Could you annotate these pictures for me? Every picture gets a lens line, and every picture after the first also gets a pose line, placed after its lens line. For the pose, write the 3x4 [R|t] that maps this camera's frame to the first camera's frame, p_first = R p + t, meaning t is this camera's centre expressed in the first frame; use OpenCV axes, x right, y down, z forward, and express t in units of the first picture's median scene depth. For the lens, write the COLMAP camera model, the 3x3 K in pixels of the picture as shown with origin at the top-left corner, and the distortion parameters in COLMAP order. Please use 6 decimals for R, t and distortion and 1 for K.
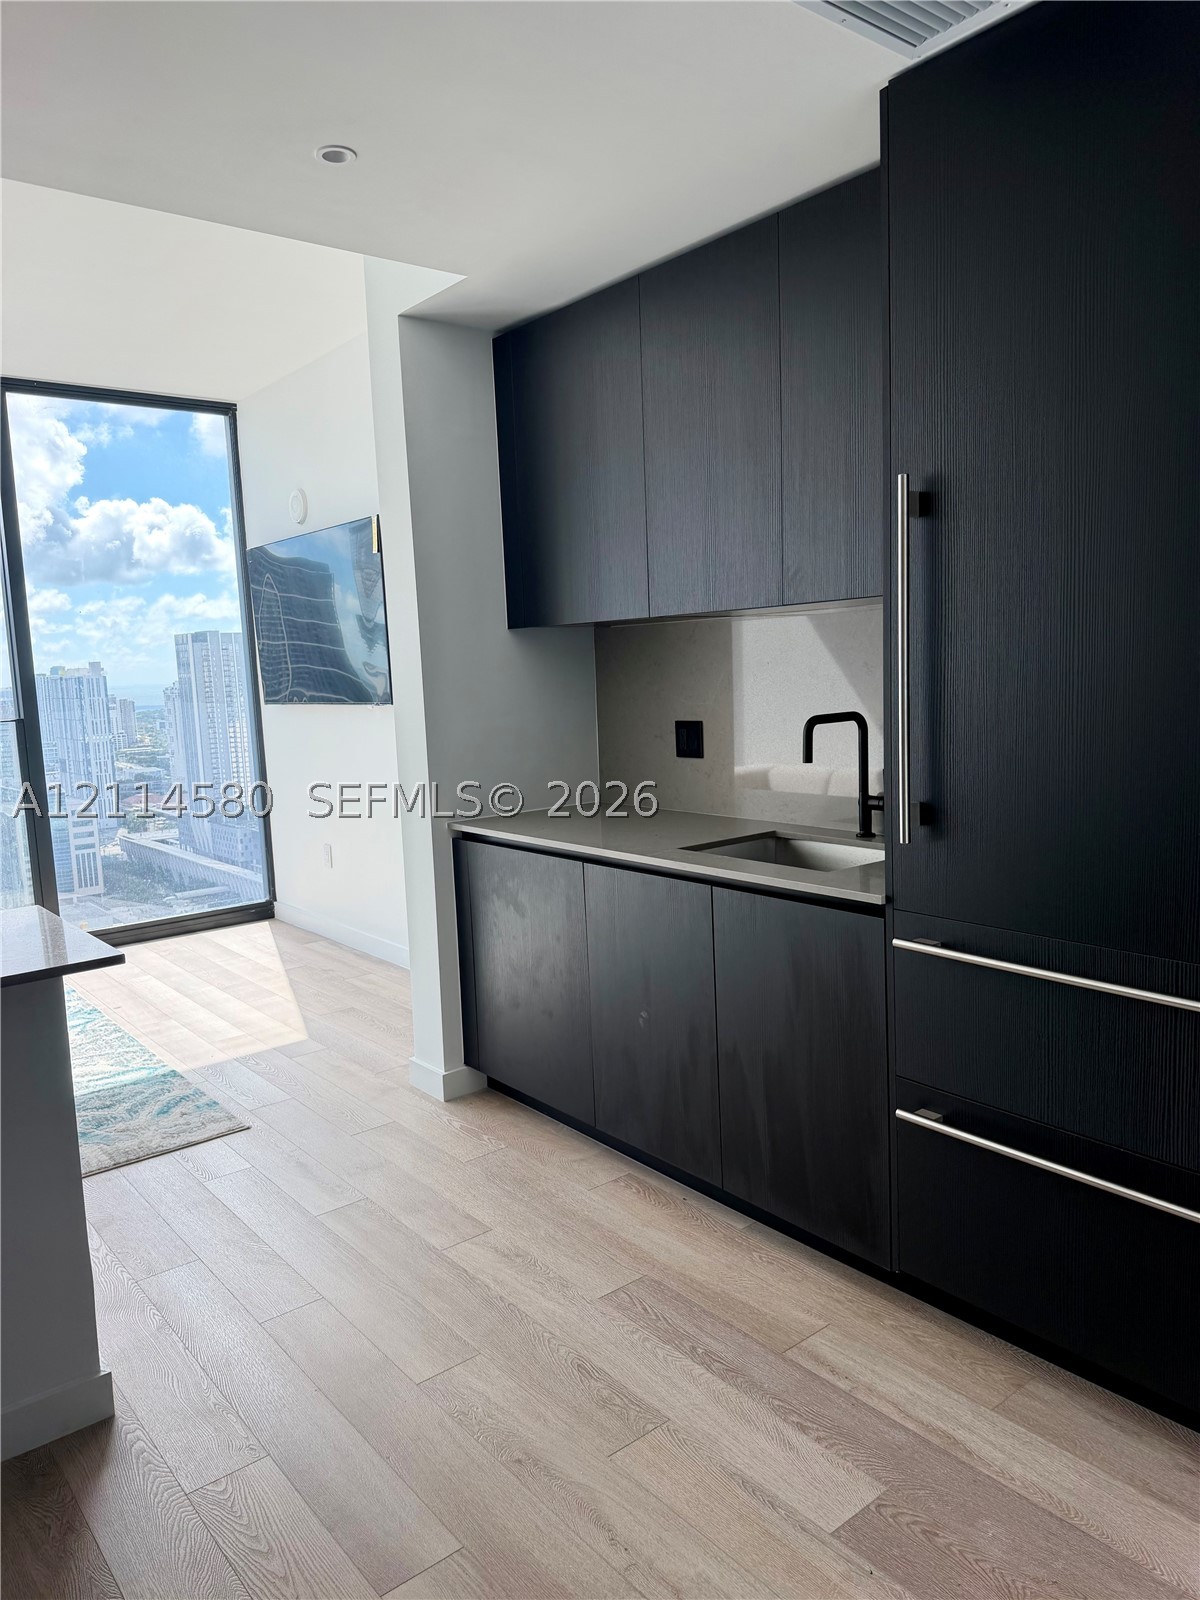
lens RADIAL K [[1121.9, 0, 606.4], [0, 1121.9, 800.9], [0, 0, 1]] dist [0.115197, -0.162722]
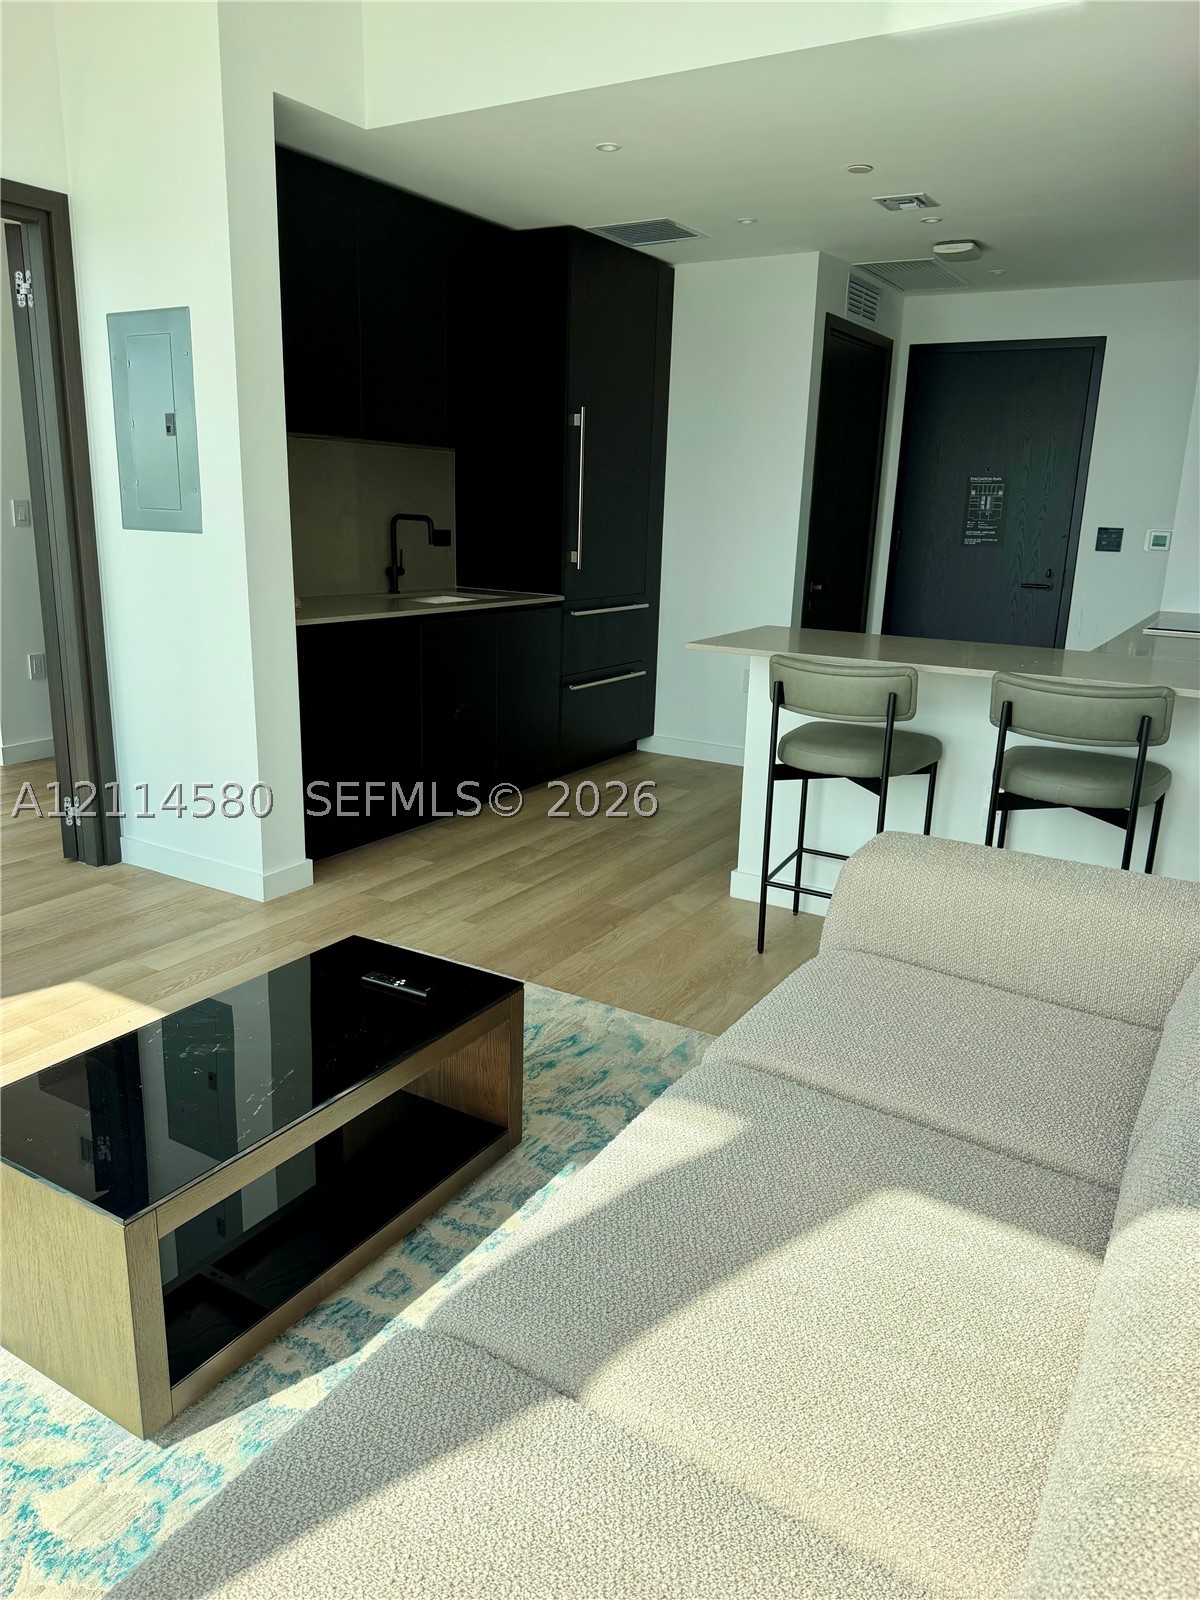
lens RADIAL K [[1121.9, 0, 606.4], [0, 1121.9, 800.9], [0, 0, 1]] dist [0.115197, -0.162722]
pose [[-0.342948, -0.217446, 0.913840, -0.977343], [0.100178, 0.958824, 0.265745, -0.055046], [-0.933998, 0.182683, -0.307043, 0.856298]]
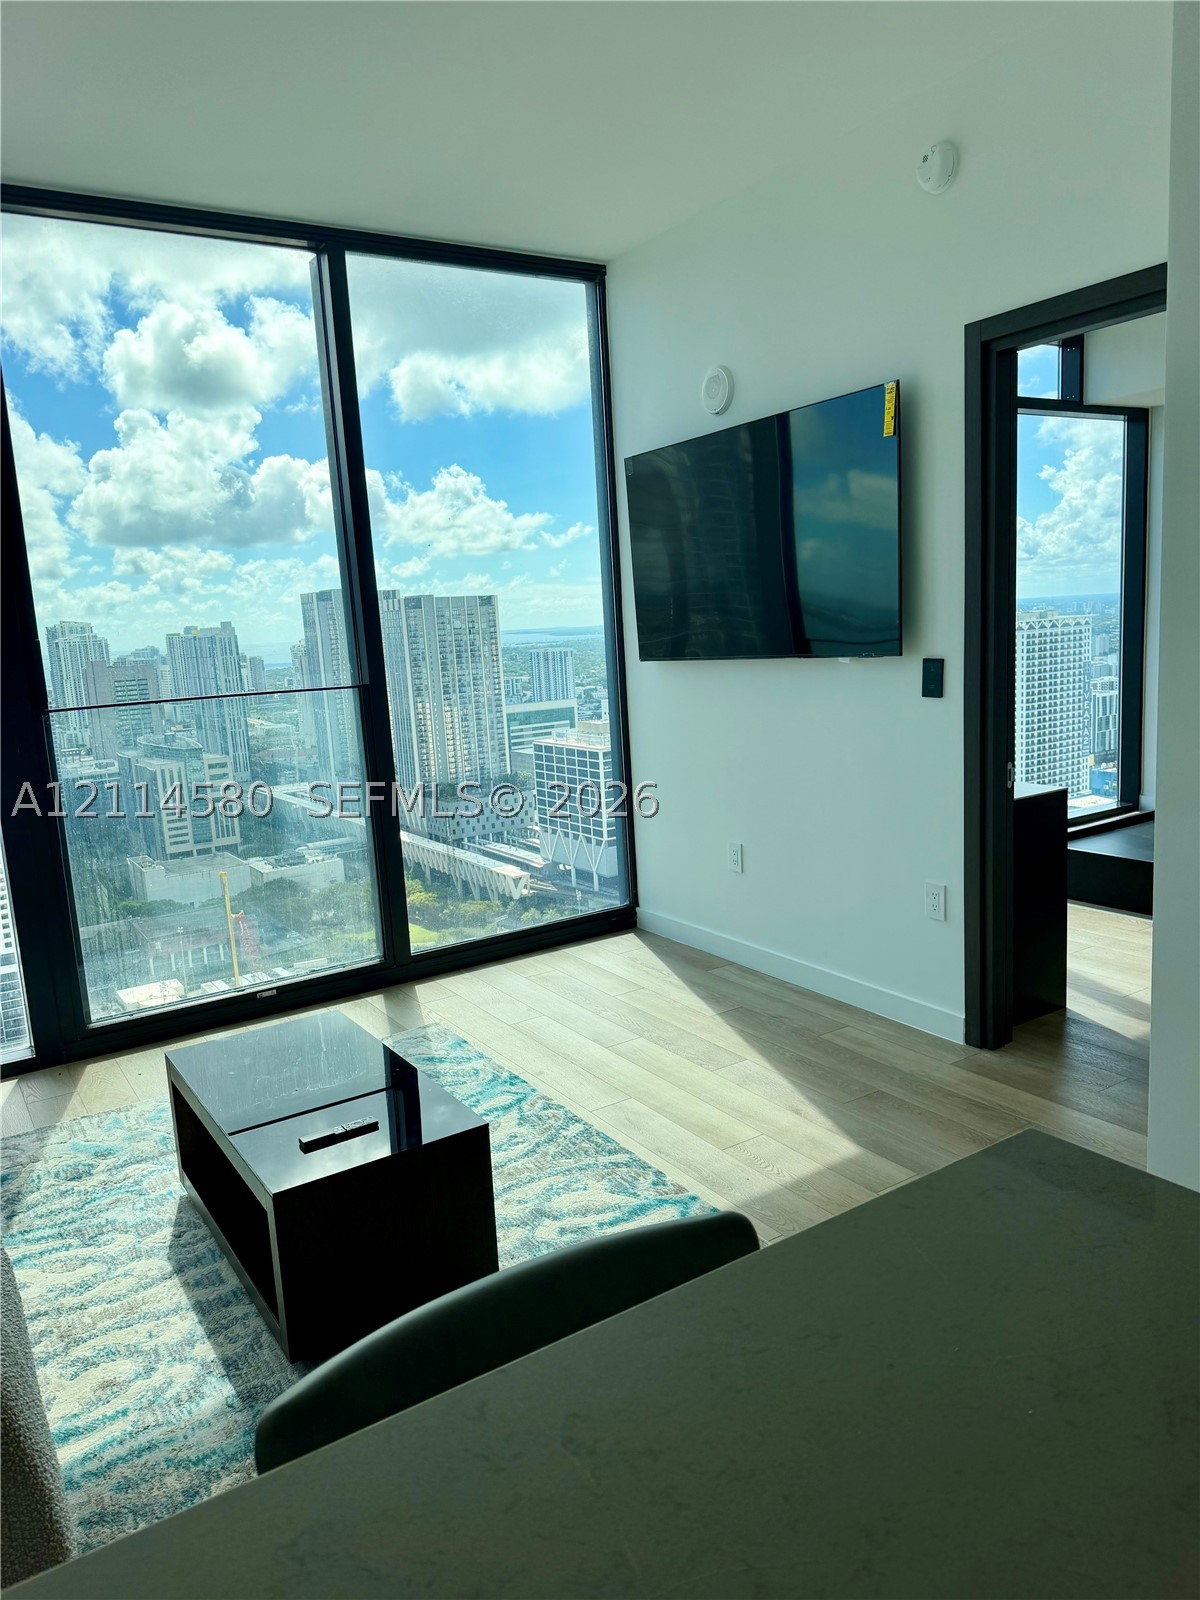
lens RADIAL K [[1104.7, 0, 600.0], [0, 1104.7, 800.0], [0, 0, 1]] dist [0.159647, -0.154895]
pose [[0.995118, -0.002184, -0.098669, -0.241263], [0.006427, 0.999067, 0.042708, -0.021381], [0.098484, -0.043134, 0.994203, 0.218101]]
